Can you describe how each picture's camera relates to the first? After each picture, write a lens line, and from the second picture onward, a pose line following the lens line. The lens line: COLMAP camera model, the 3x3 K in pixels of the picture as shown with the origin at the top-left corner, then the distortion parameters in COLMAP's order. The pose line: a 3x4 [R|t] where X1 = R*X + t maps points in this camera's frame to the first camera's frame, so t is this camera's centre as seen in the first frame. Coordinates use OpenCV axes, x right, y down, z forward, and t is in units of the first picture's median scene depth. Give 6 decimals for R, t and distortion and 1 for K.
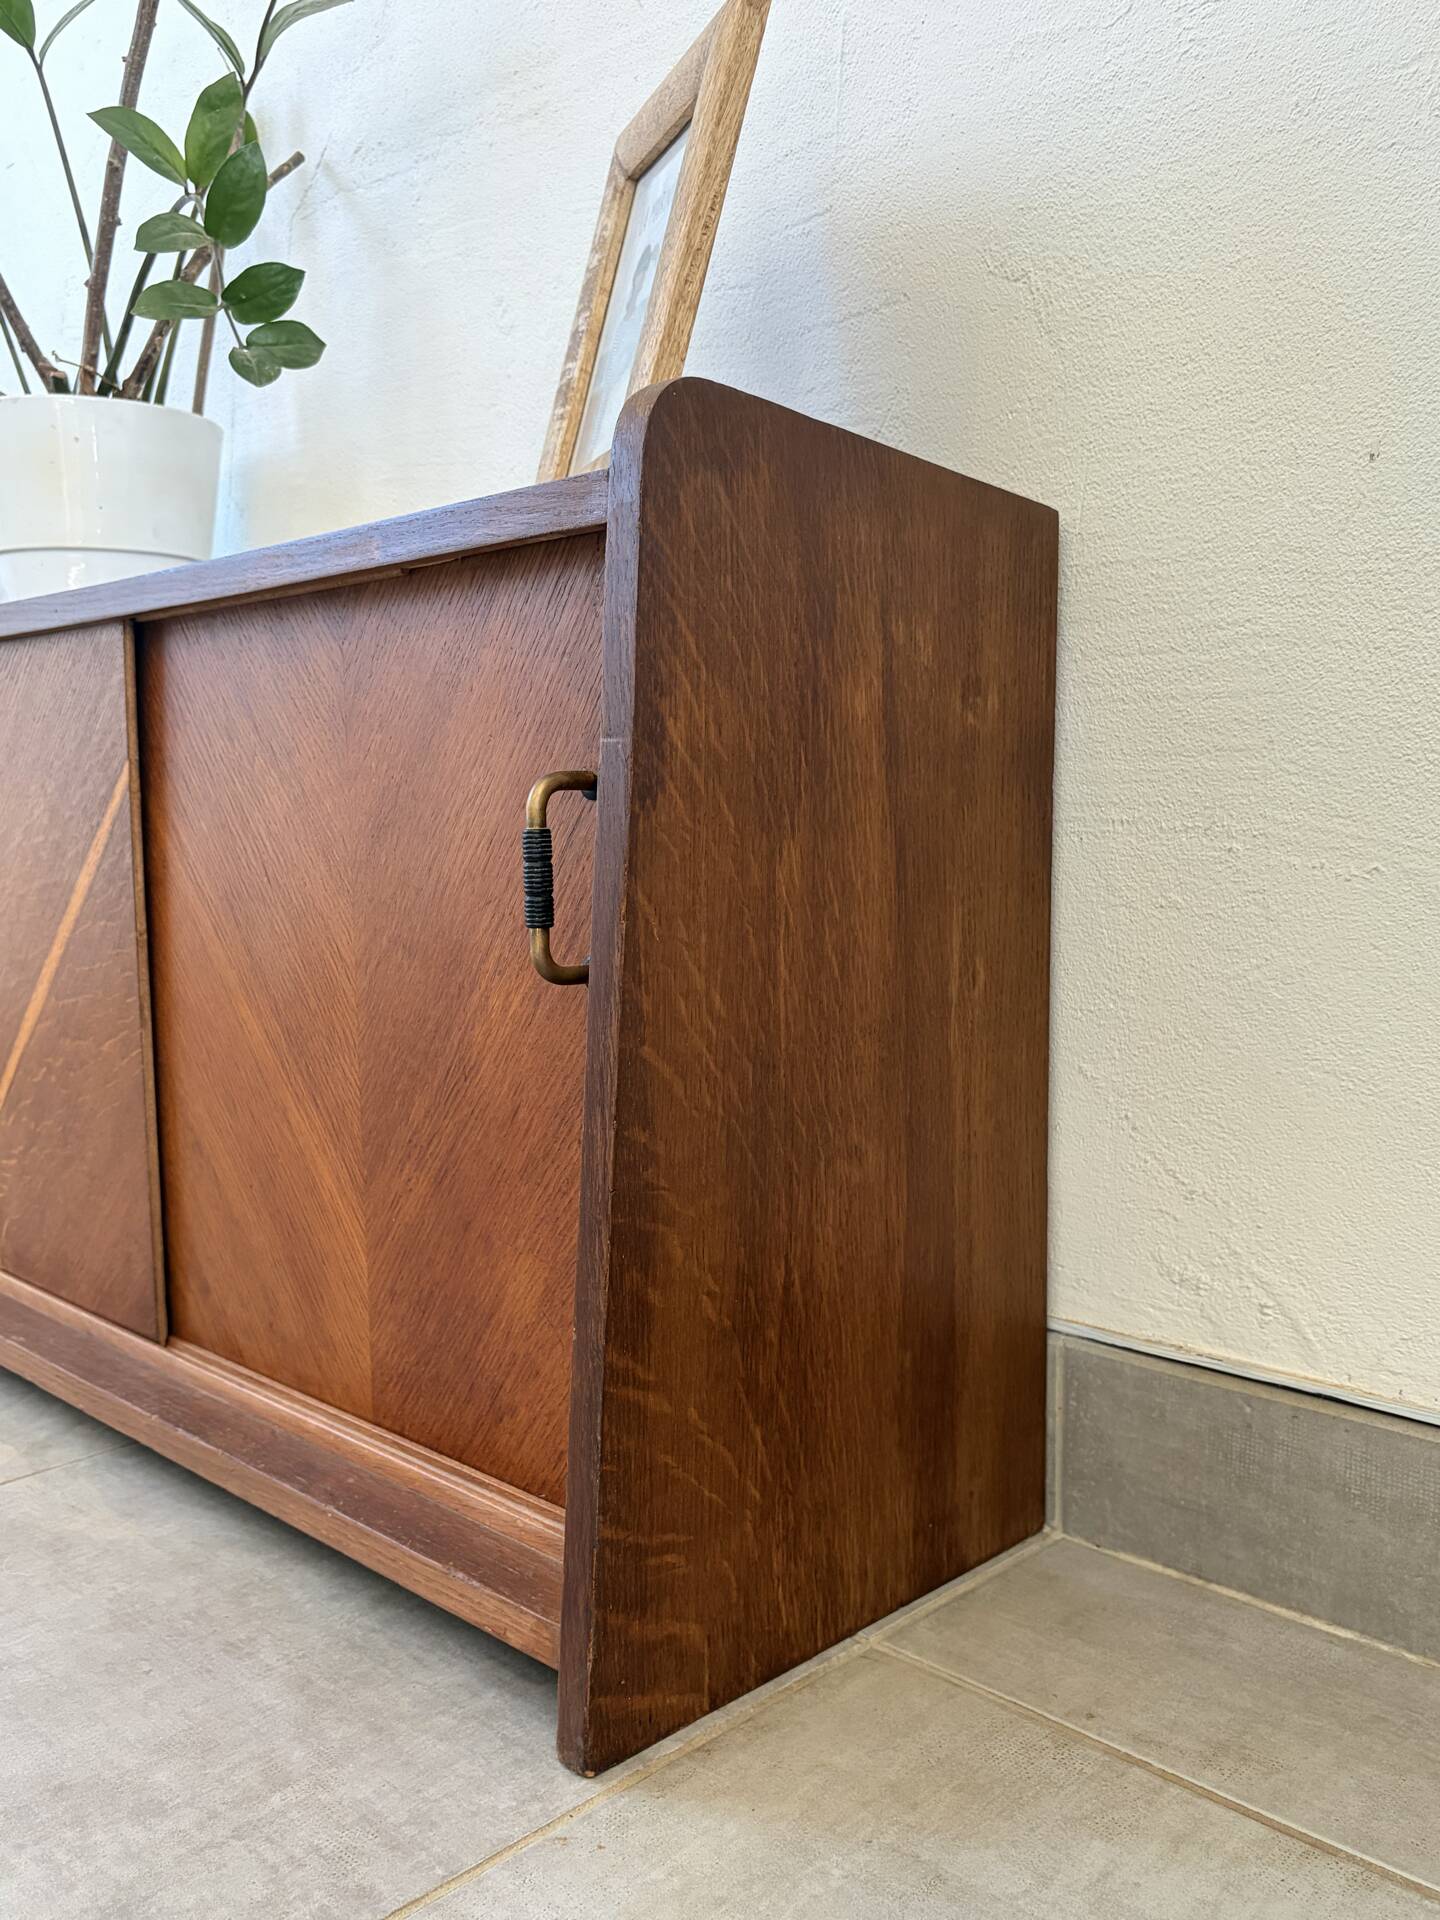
lens RADIAL K [[1673.9, 0, 712.8], [0, 1673.9, 972.5], [0, 0, 1]] dist [0.030197, -0.024863]
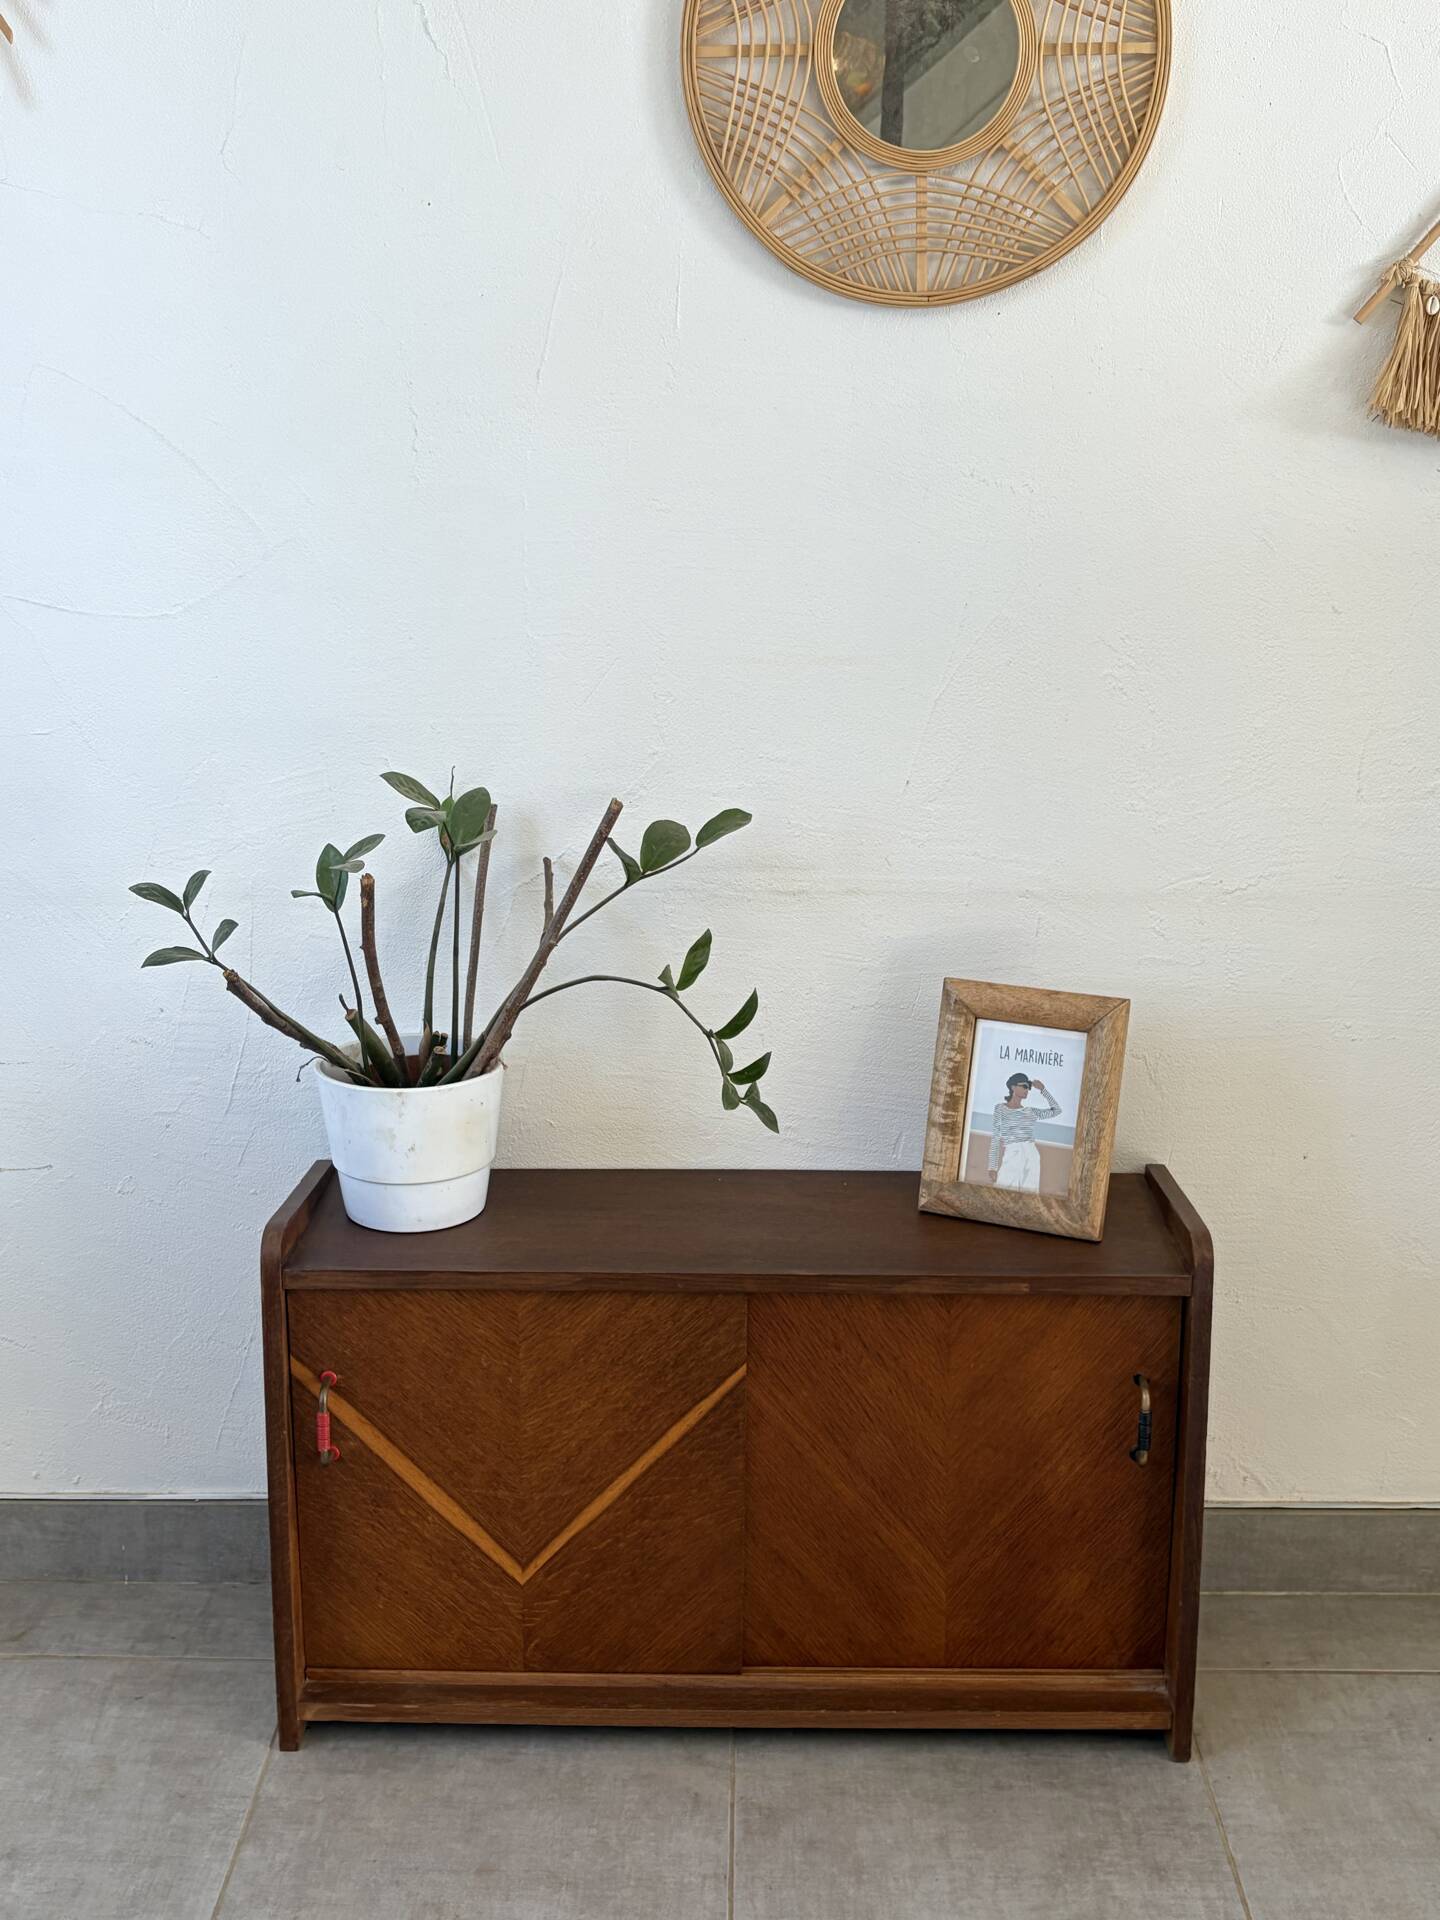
lens RADIAL K [[2185.7, 0, 717.9], [0, 2185.7, 970.3], [0, 0, 1]] dist [0.134450, -0.400939]
pose [[0.721949, -0.178428, 0.668545, -2.137755], [0.065965, 0.979528, 0.190191, -1.129793], [-0.688794, -0.093208, 0.718940, -0.660906]]
